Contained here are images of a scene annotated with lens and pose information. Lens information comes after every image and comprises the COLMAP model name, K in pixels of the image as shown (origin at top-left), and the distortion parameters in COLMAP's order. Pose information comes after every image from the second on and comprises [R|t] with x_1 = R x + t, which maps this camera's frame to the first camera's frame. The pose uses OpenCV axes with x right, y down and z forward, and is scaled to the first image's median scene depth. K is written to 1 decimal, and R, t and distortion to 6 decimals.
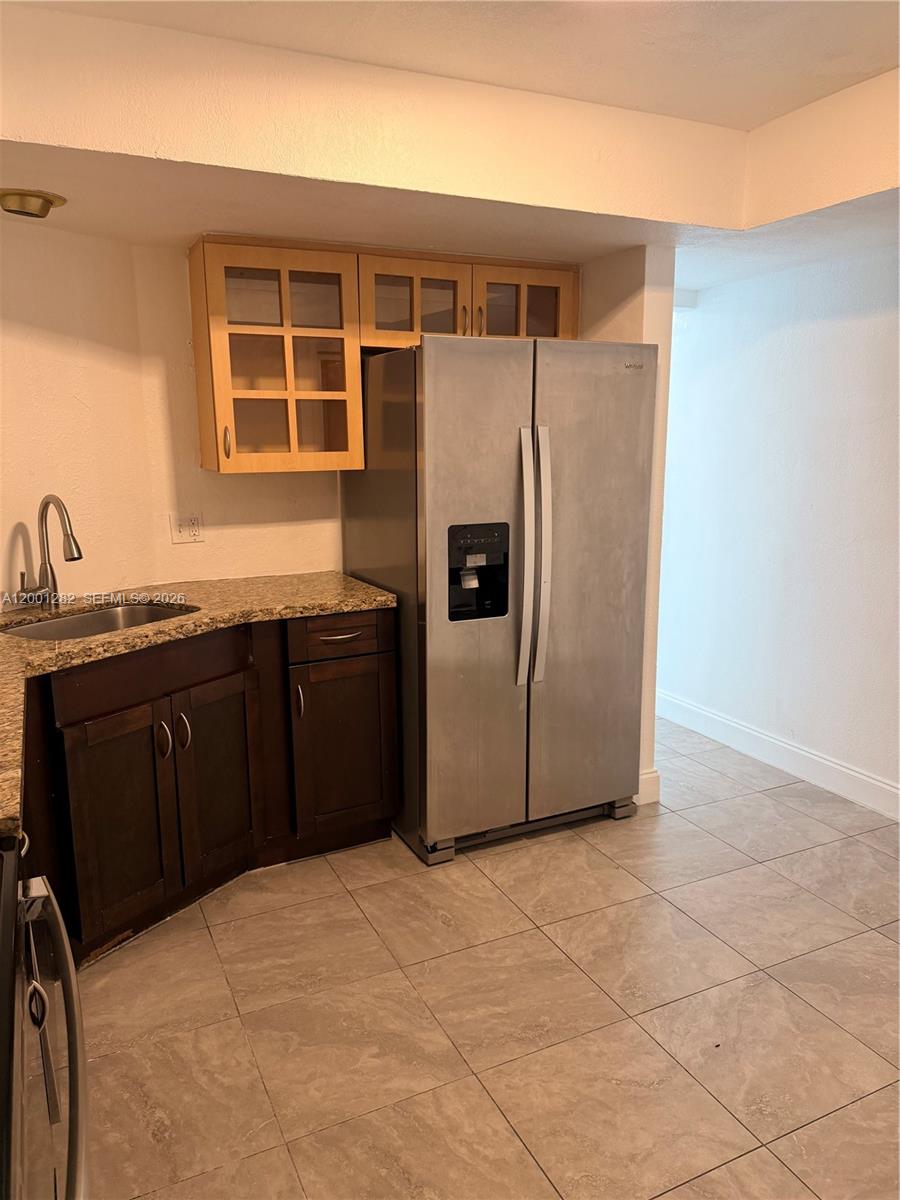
lens RADIAL K [[853.8, 0, 446.5], [0, 853.8, 595.4], [0, 0, 1]] dist [0.036456, -0.045440]
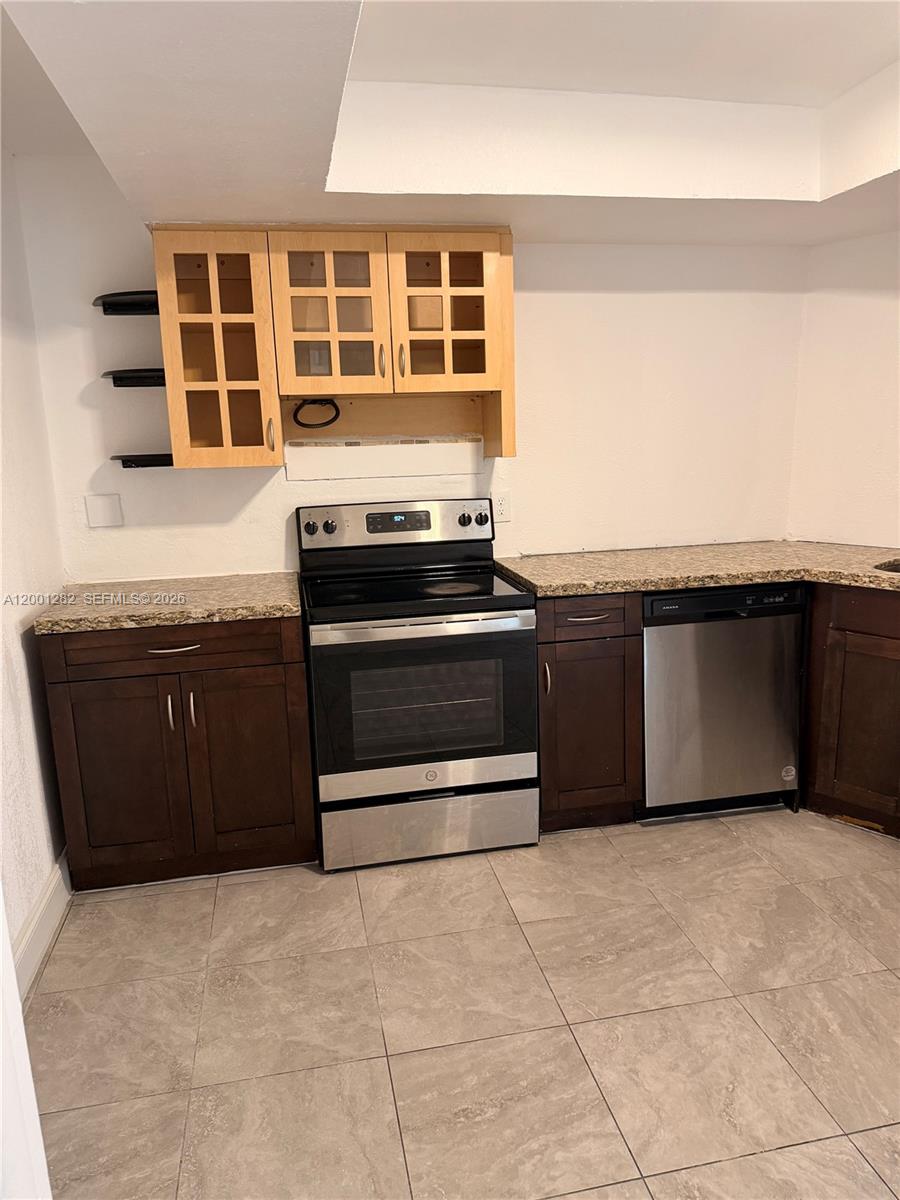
lens RADIAL K [[853.8, 0, 460.0], [0, 853.8, 602.6], [0, 0, 1]] dist [0.036456, -0.045440]
pose [[-0.239216, 0.213497, -0.947204, 0.917399], [-0.150579, 0.955567, 0.253411, -0.131126], [0.959219, 0.203249, -0.196438, 0.678453]]
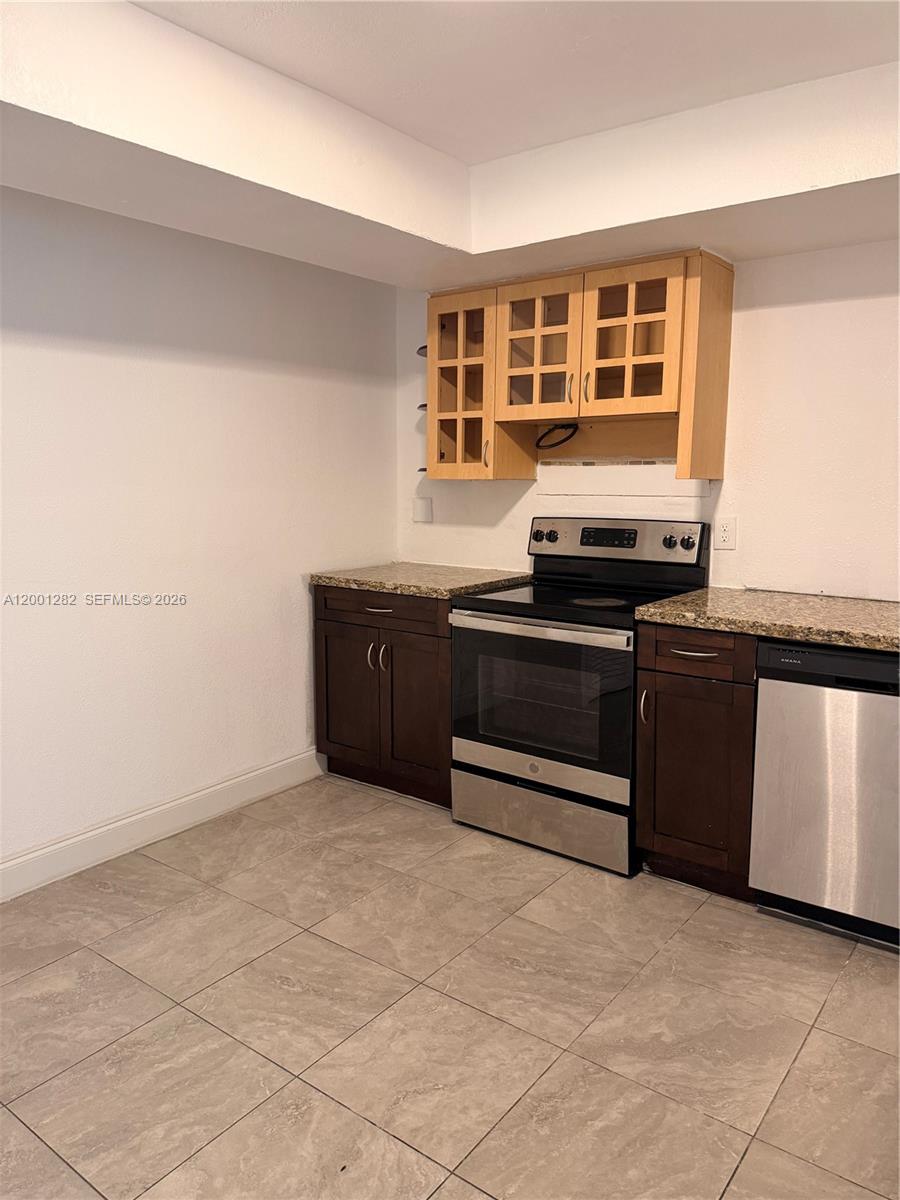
lens RADIAL K [[853.8, 0, 456.6], [0, 853.8, 590.8], [0, 0, 1]] dist [0.036456, -0.045440]
pose [[-0.888561, 0.075937, -0.452430, 0.499253], [-0.076061, 0.948170, 0.308527, -0.237132], [0.452409, 0.308557, -0.836731, 1.425410]]
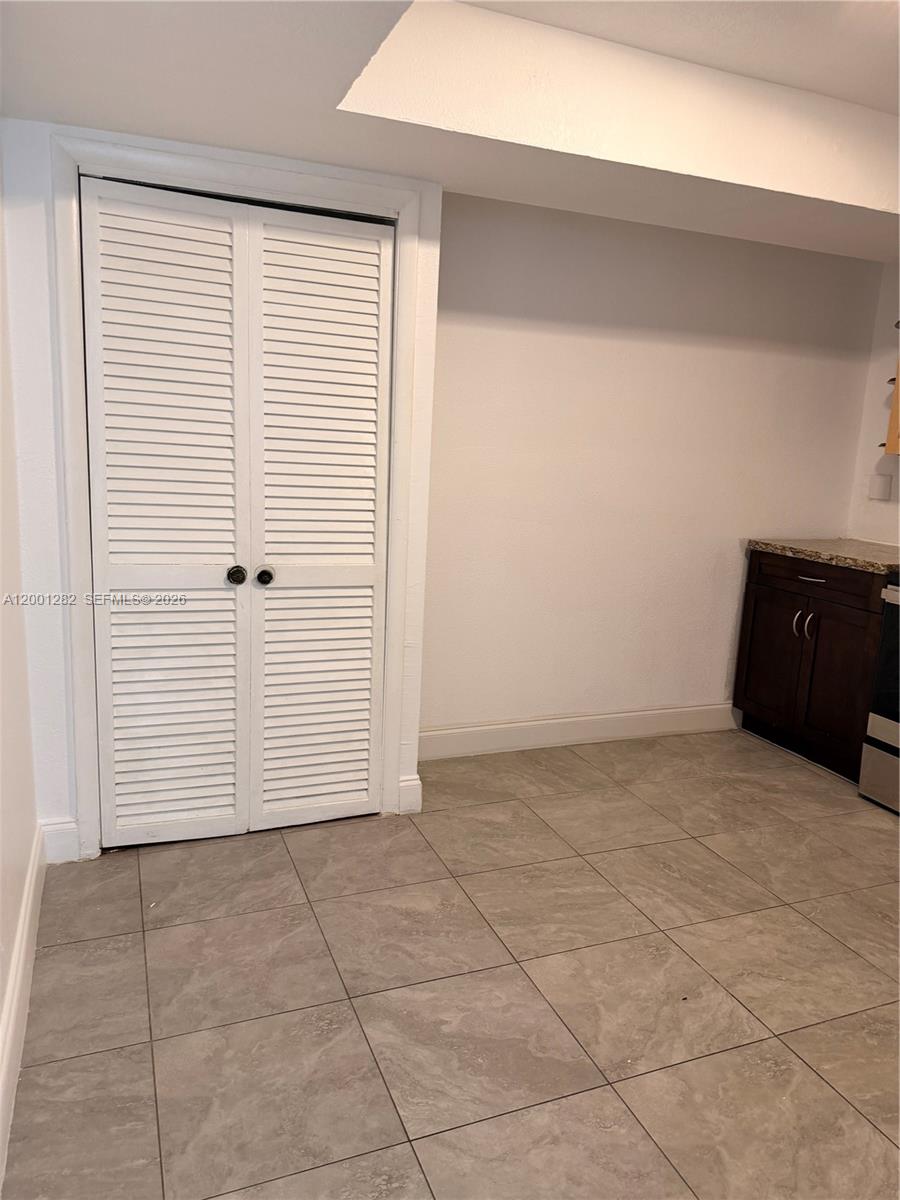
lens RADIAL K [[853.8, 0, 461.3], [0, 853.8, 597.6], [0, 0, 1]] dist [0.036456, -0.045440]
pose [[-0.997578, -0.046902, 0.051362, 0.497952], [-0.025106, 0.931469, 0.362954, -0.250190], [-0.064865, 0.360785, -0.930390, 1.625518]]
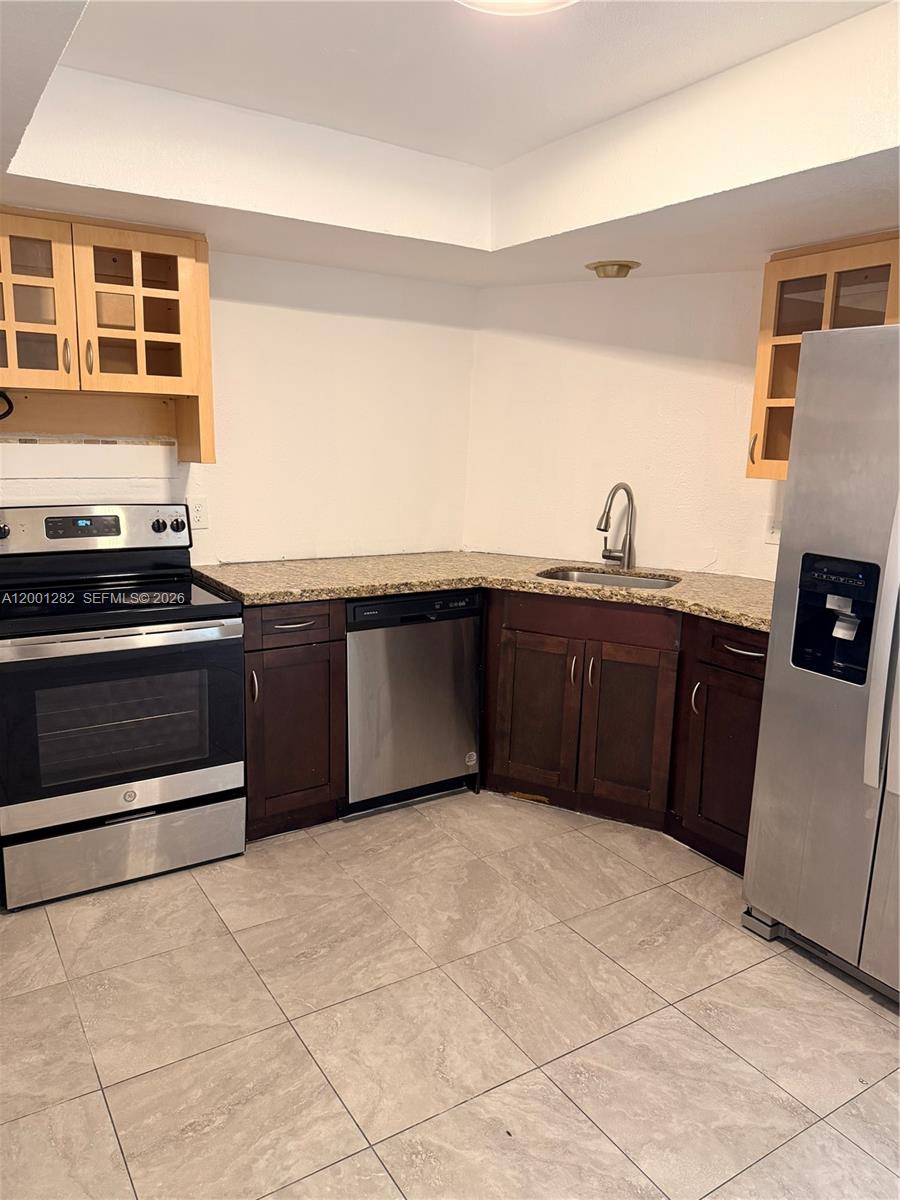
lens RADIAL K [[853.8, 0, 449.8], [0, 853.8, 599.8], [0, 0, 1]] dist [0.036456, -0.045440]
pose [[0.121570, 0.205241, -0.971132, 0.960713], [-0.215460, 0.960517, 0.176025, -0.134300], [0.968916, 0.187841, 0.160991, 0.632736]]
